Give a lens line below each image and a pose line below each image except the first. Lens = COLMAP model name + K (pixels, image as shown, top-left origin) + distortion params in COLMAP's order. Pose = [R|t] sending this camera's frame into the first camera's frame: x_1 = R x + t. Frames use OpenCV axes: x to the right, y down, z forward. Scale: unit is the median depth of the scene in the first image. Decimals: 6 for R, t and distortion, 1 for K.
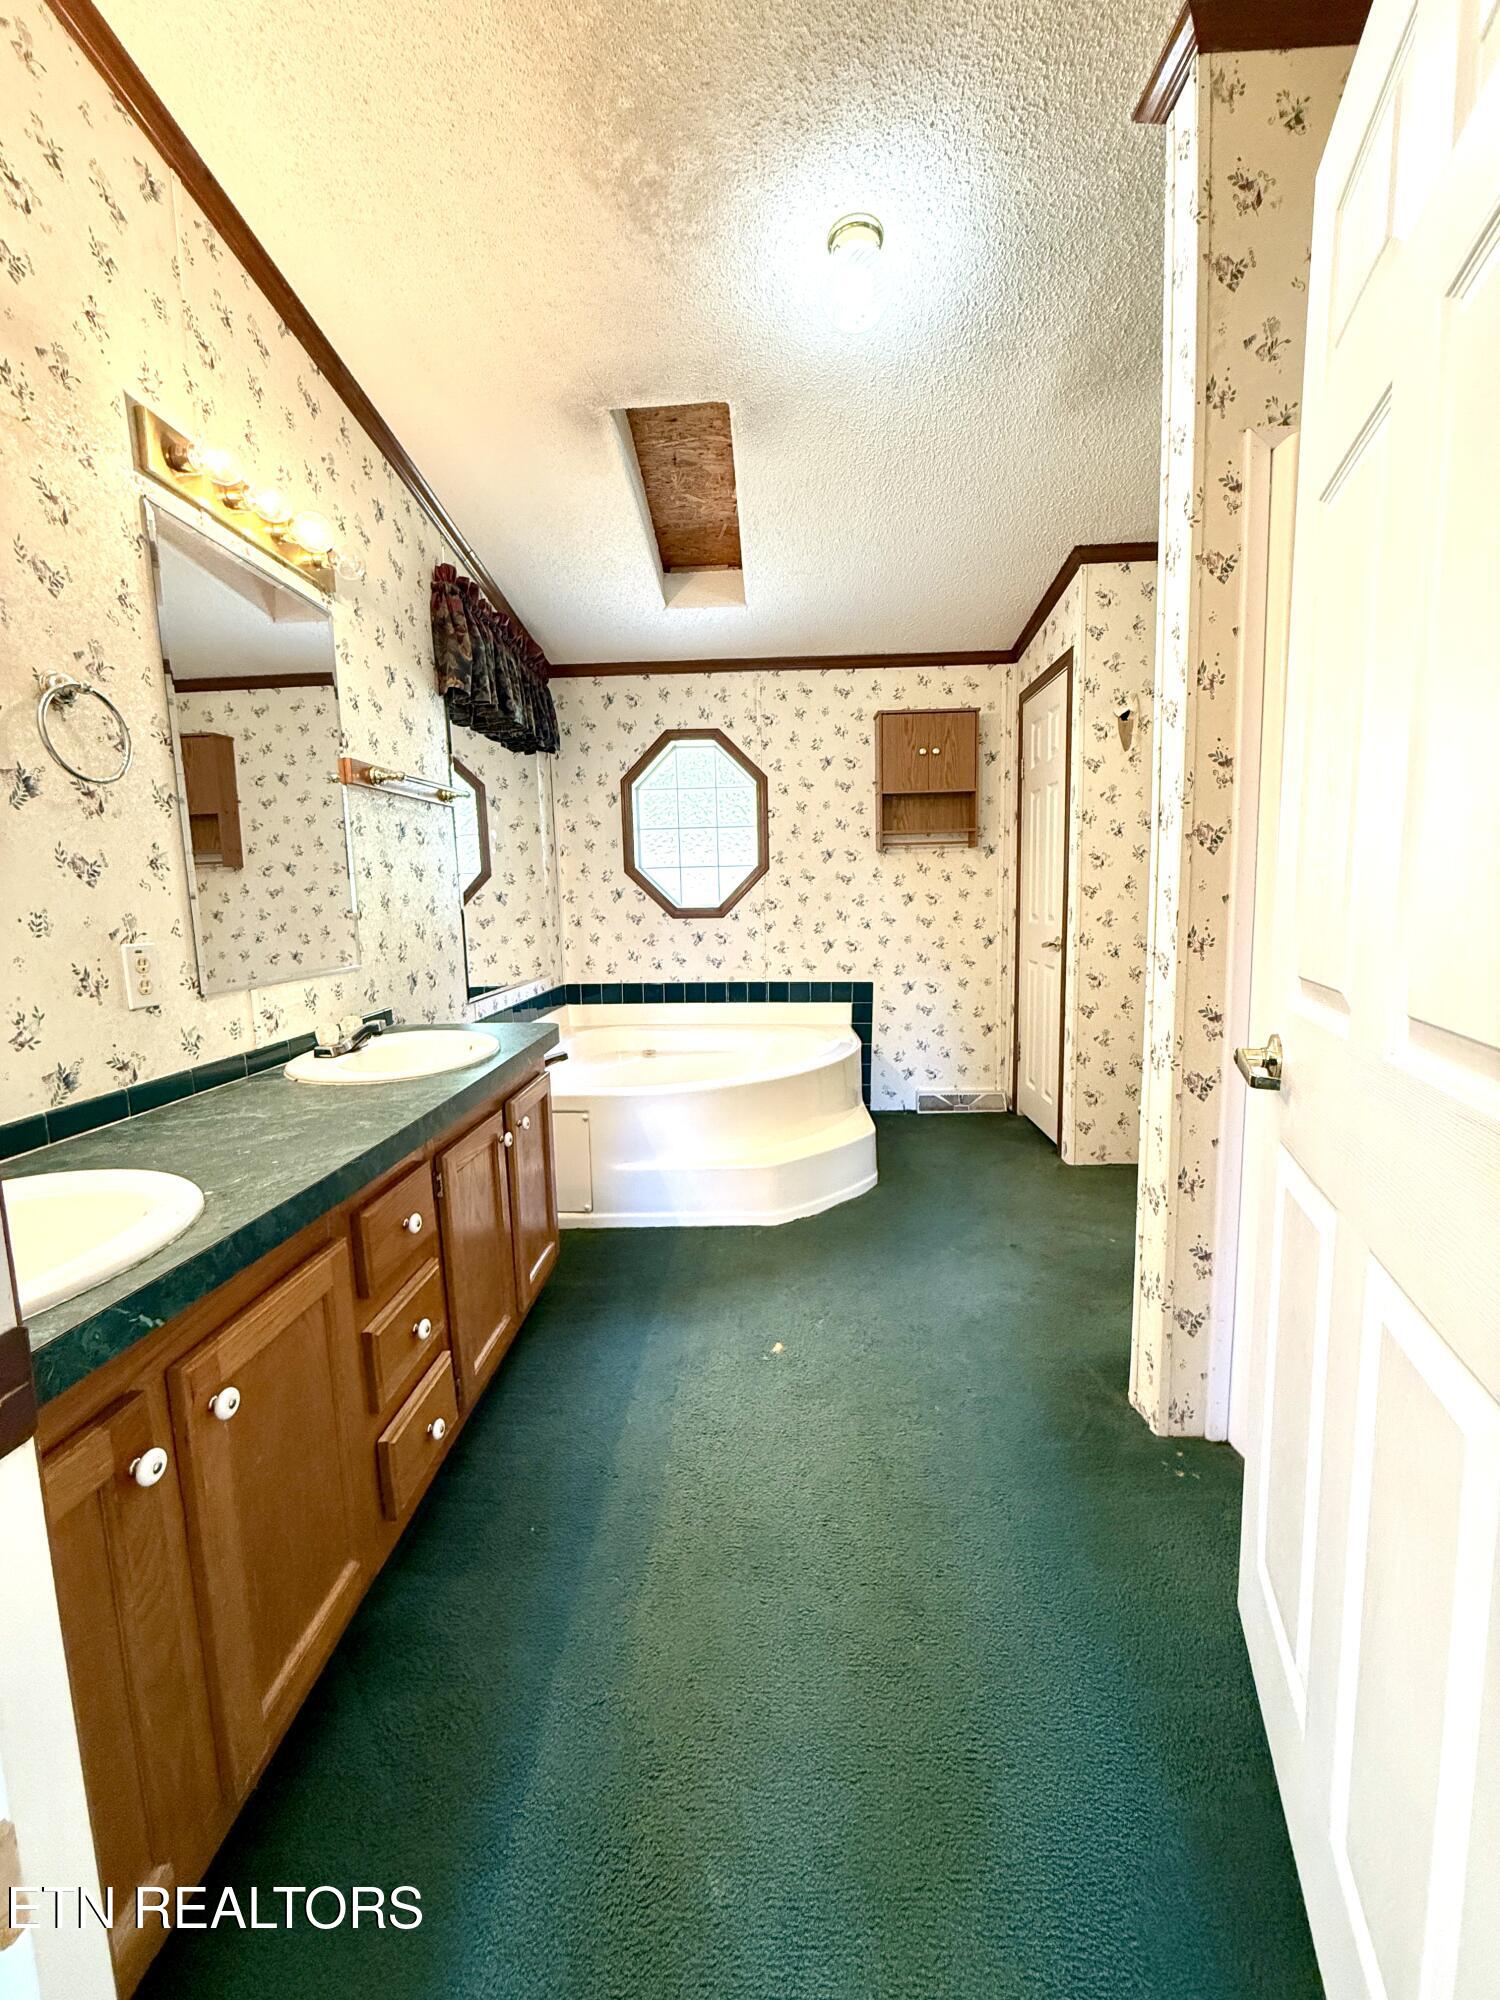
lens RADIAL K [[802.4, 0, 753.5], [0, 802.4, 1001.6], [0, 0, 1]] dist [-0.000375, 0.000133]
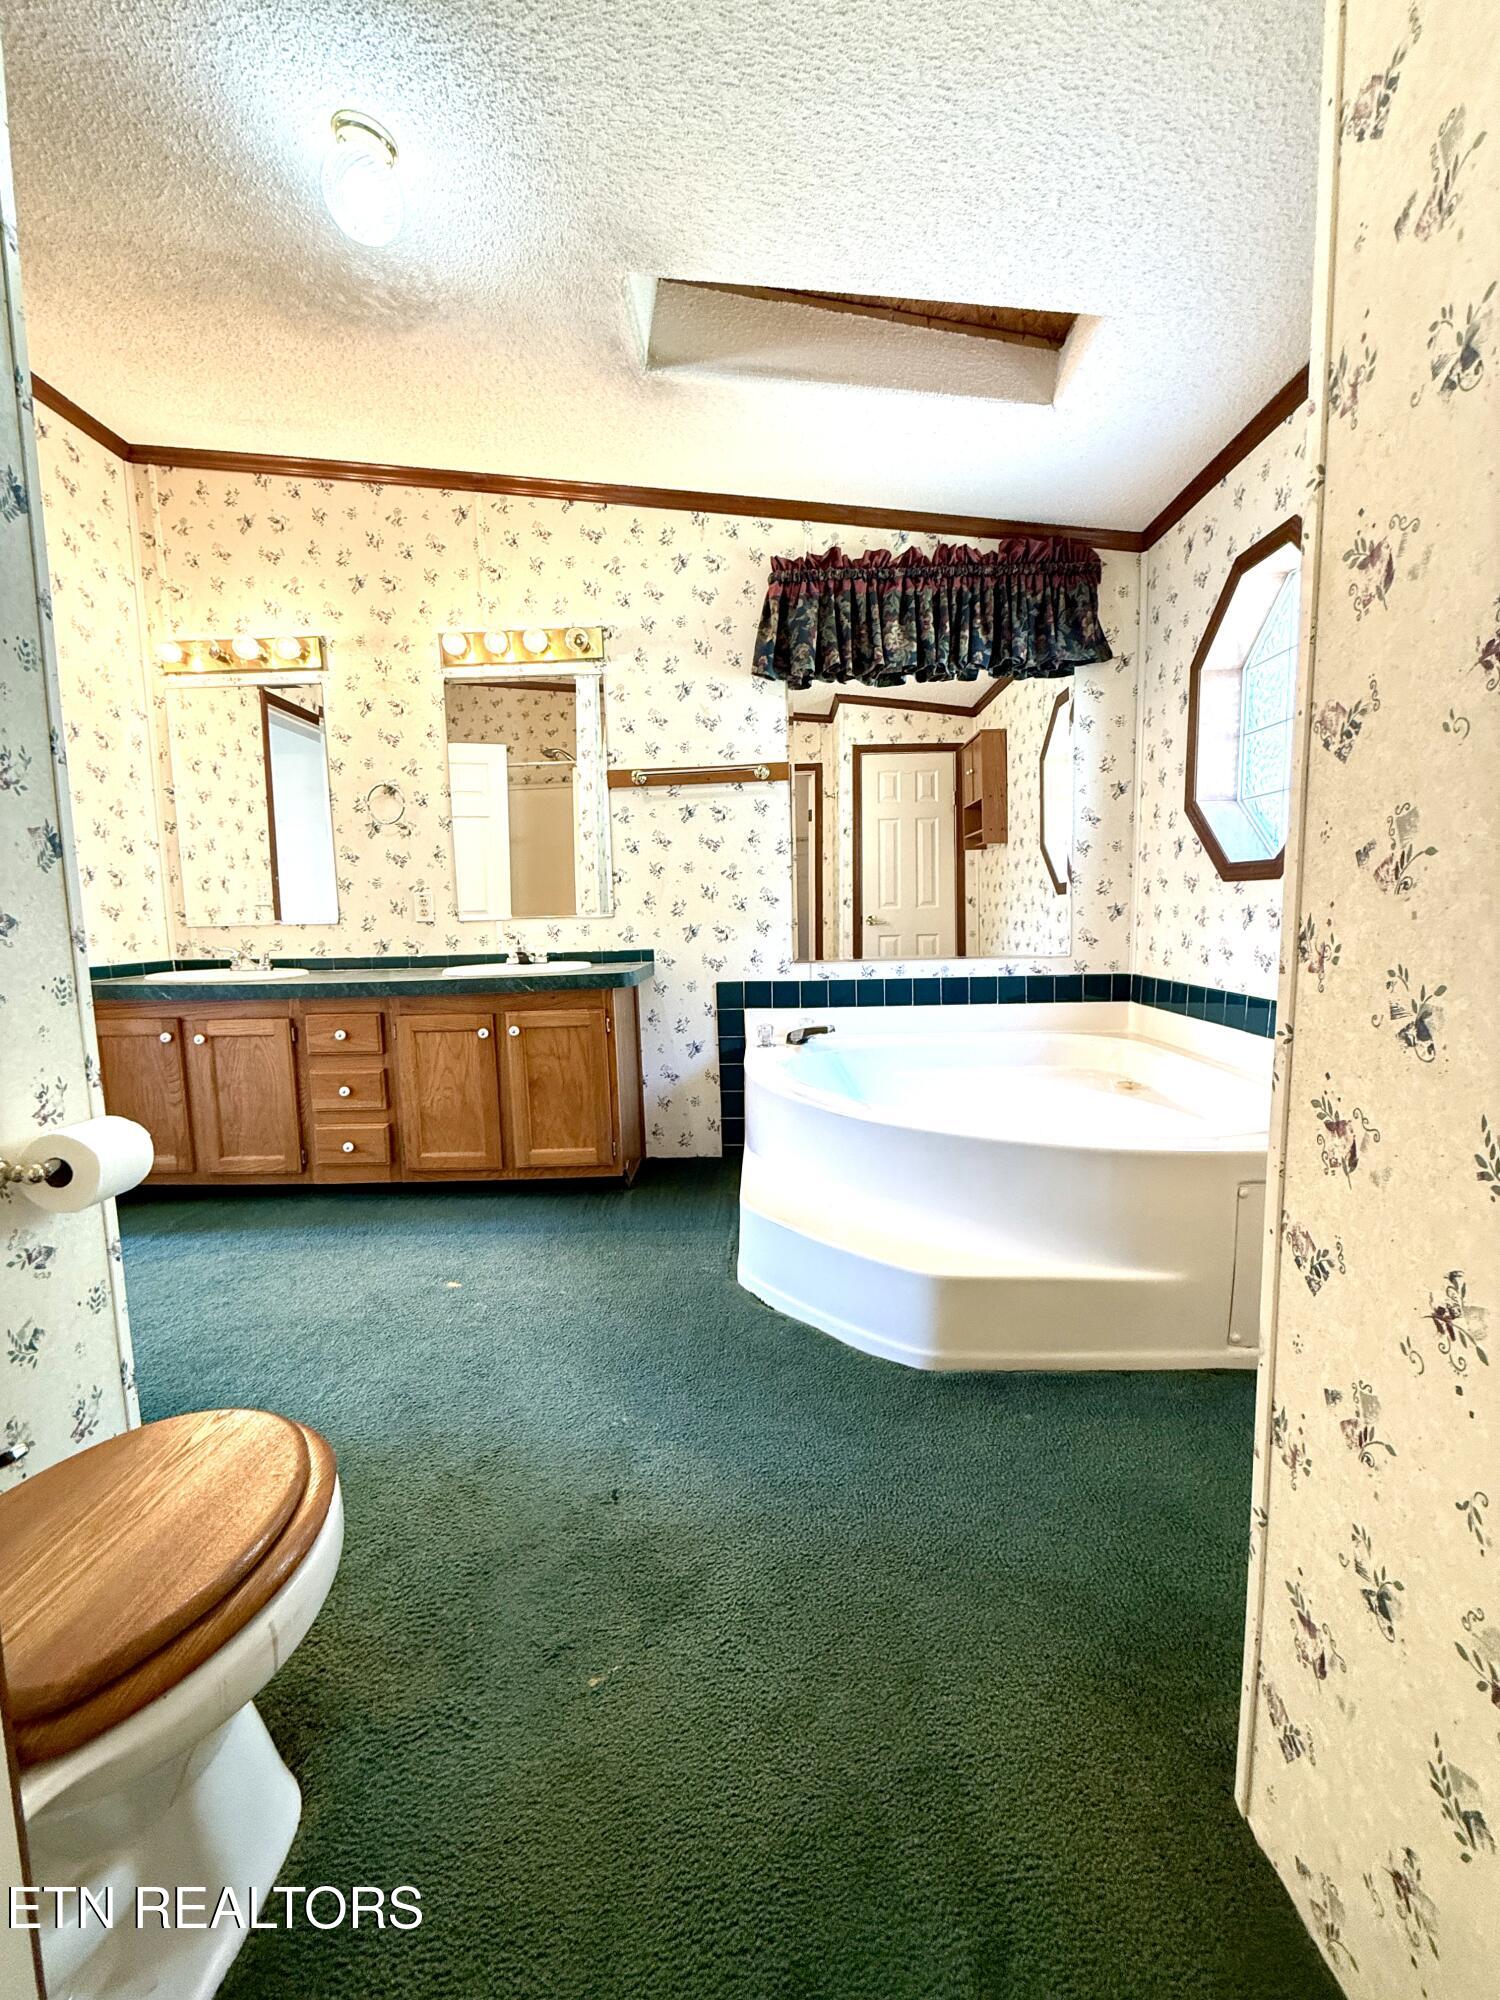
lens RADIAL K [[802.4, 0, 753.5], [0, 802.4, 1001.6], [0, 0, 1]] dist [-0.000375, 0.000133]
pose [[-0.007344, 0.136408, -0.990625, 0.673362], [-0.106234, 0.984940, 0.136413, -0.080692], [0.994314, 0.106240, 0.007258, 0.885343]]
